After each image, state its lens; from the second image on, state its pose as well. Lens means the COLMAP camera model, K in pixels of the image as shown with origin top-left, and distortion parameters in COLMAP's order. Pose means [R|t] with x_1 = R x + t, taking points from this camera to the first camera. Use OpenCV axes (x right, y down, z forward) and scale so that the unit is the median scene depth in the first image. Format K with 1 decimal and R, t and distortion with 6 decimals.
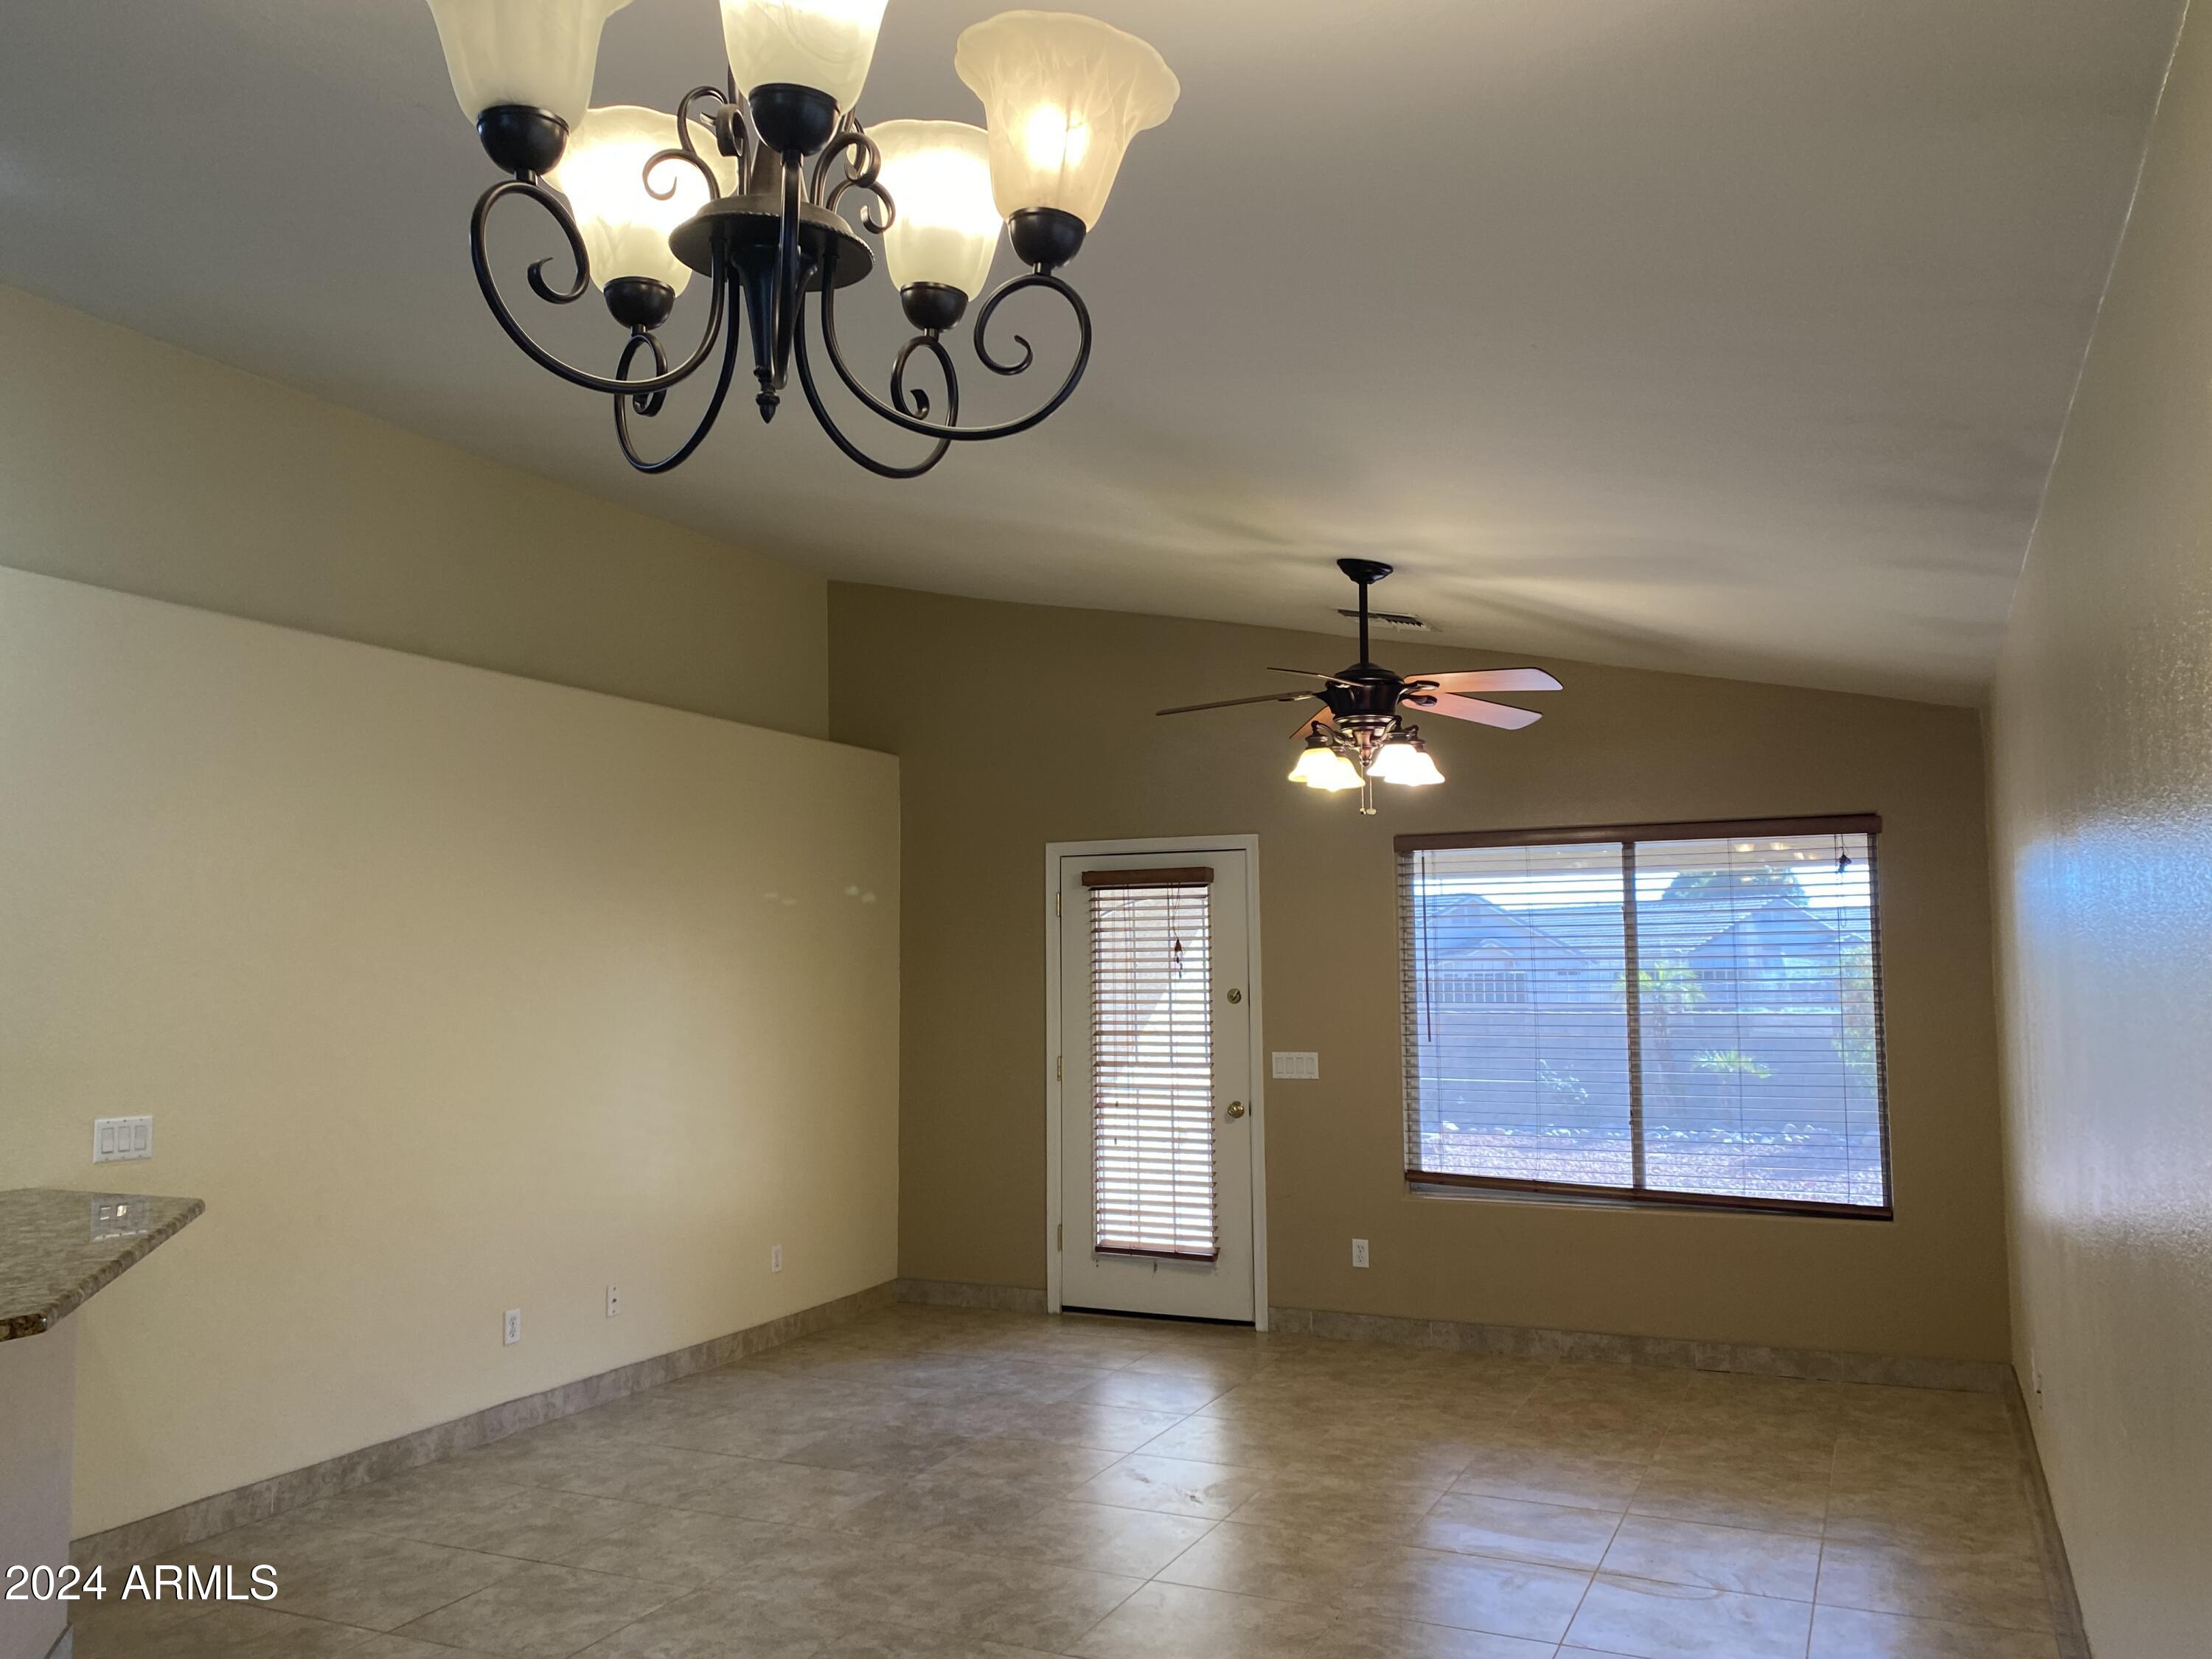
lens RADIAL K [[1671.6, 0, 1098.3], [0, 1671.6, 819.6], [0, 0, 1]] dist [0.035180, -0.032866]
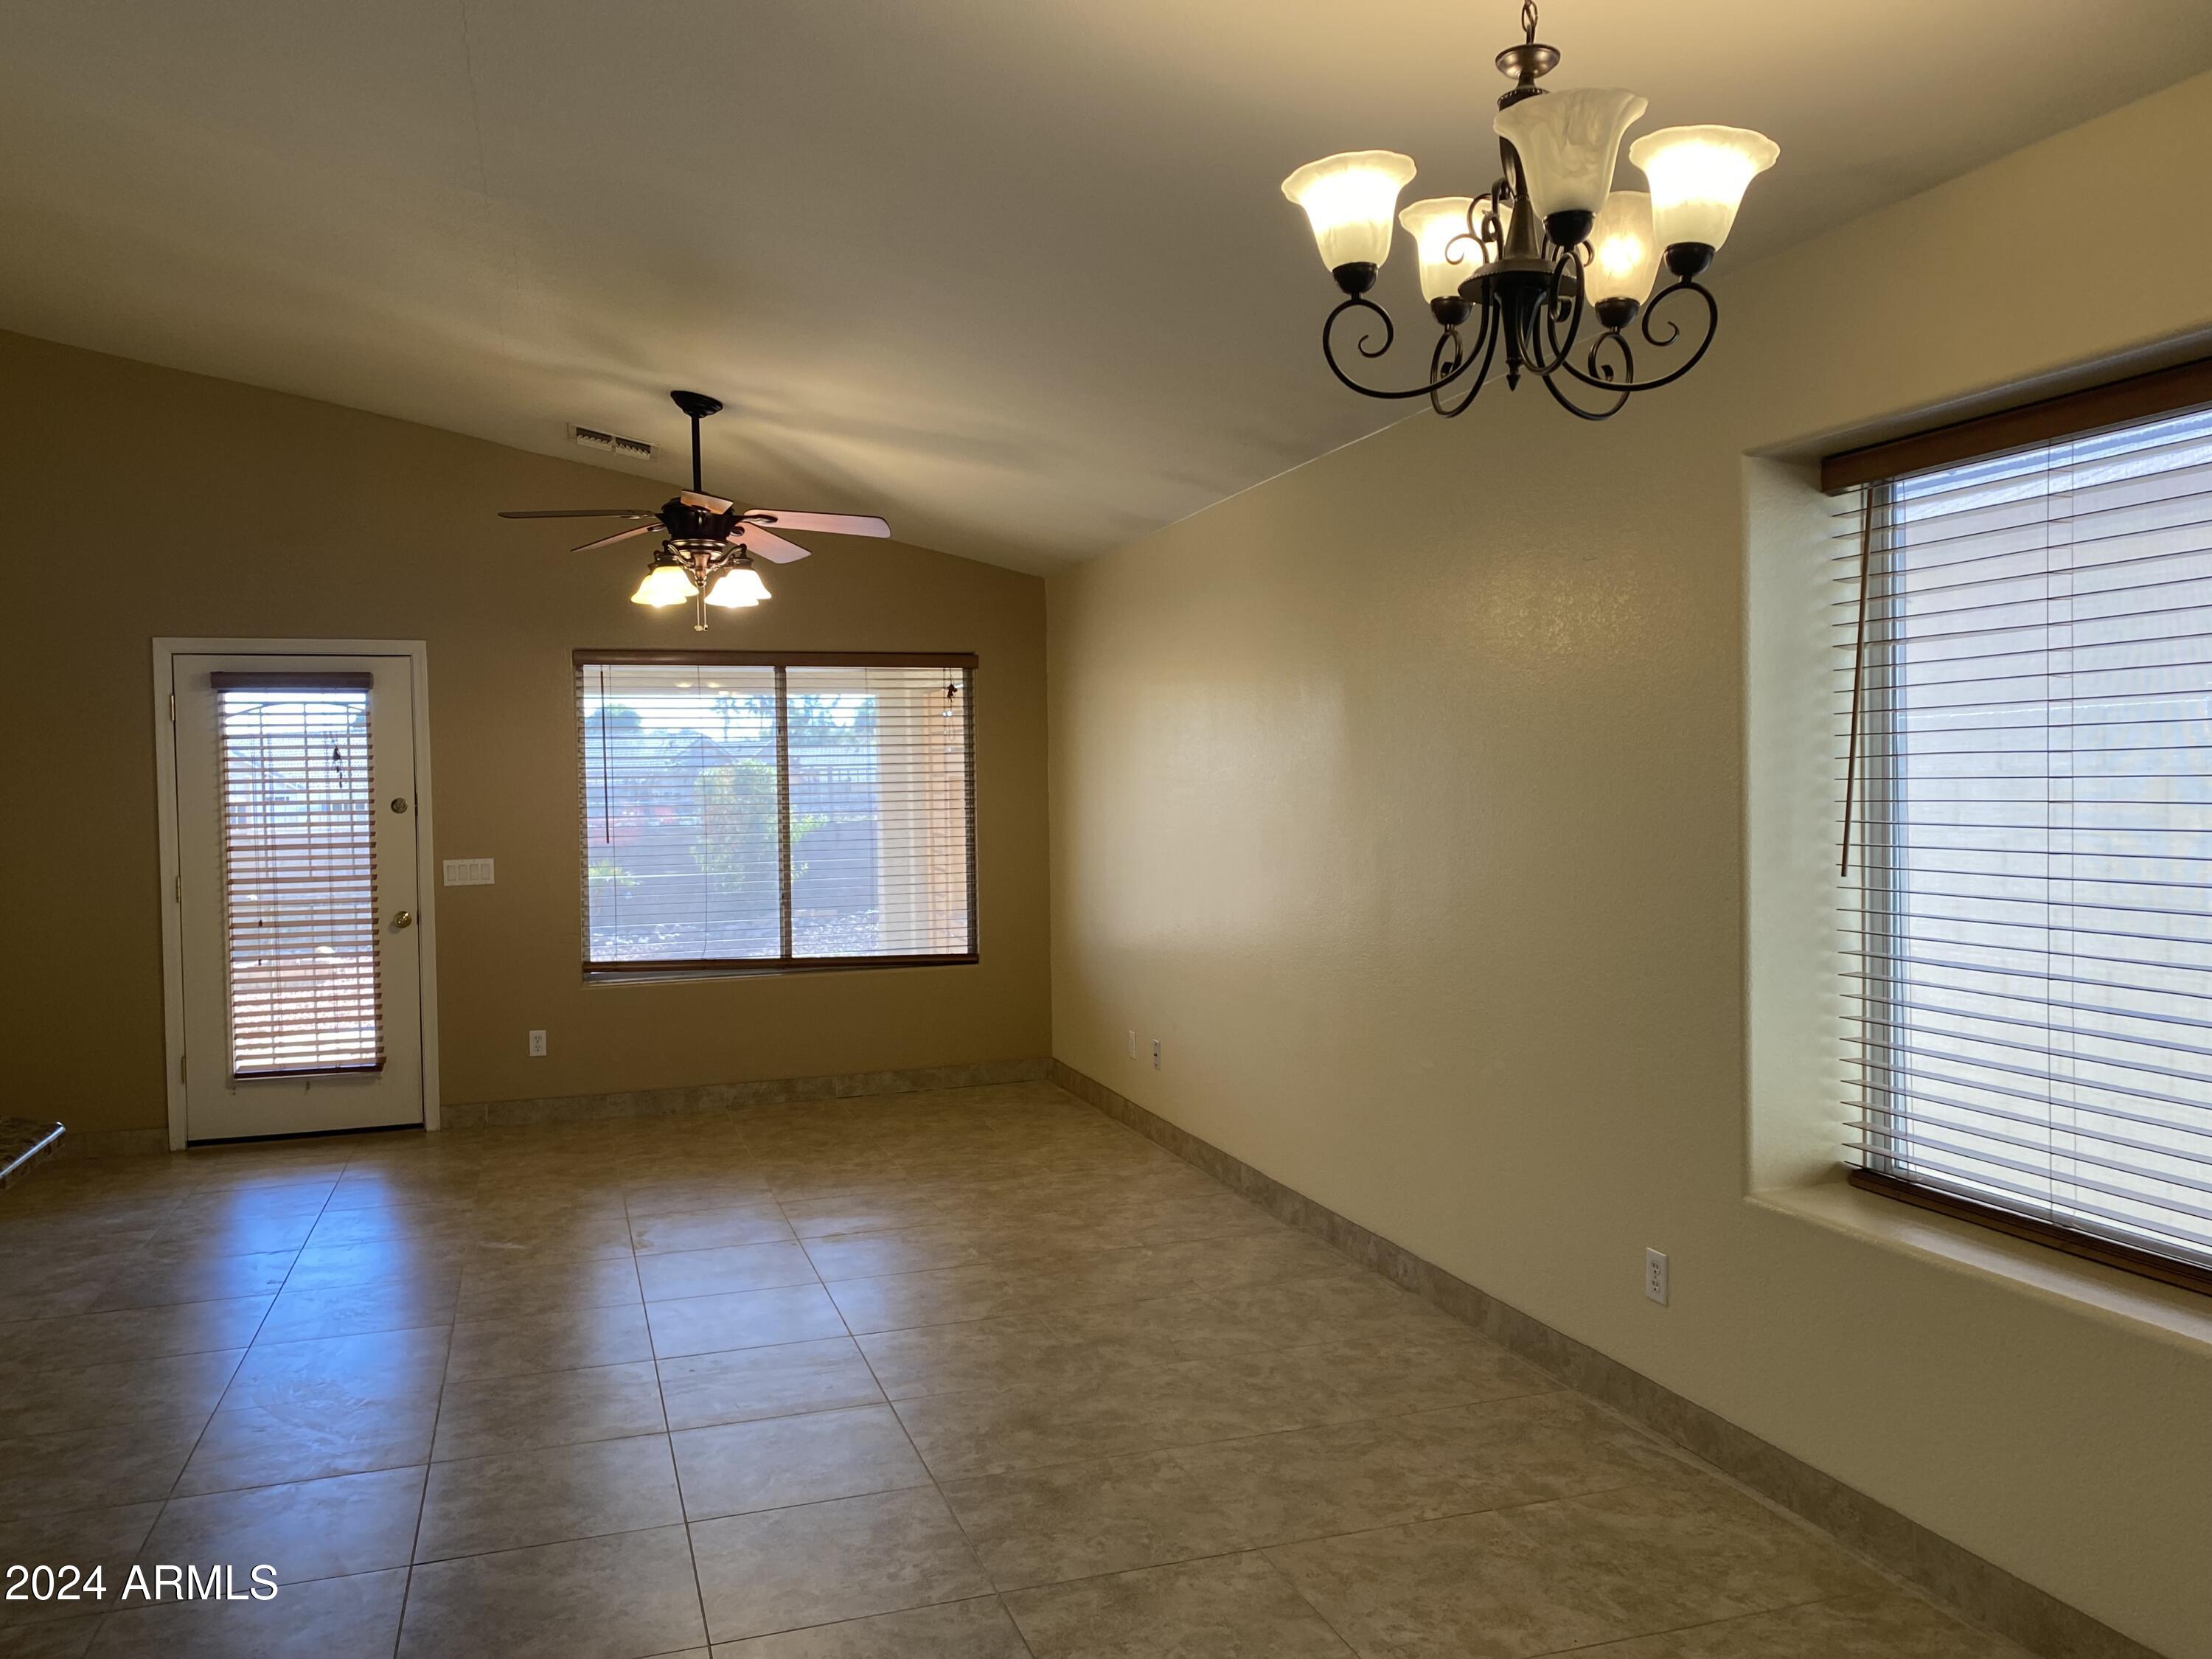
lens RADIAL K [[1671.6, 0, 1091.2], [0, 1671.6, 842.7], [0, 0, 1]] dist [0.035180, -0.032866]
pose [[0.728724, -0.029586, 0.684168, -0.326812], [-0.050336, 0.994050, 0.096600, 0.012433], [-0.682955, -0.104833, 0.722898, 0.004834]]
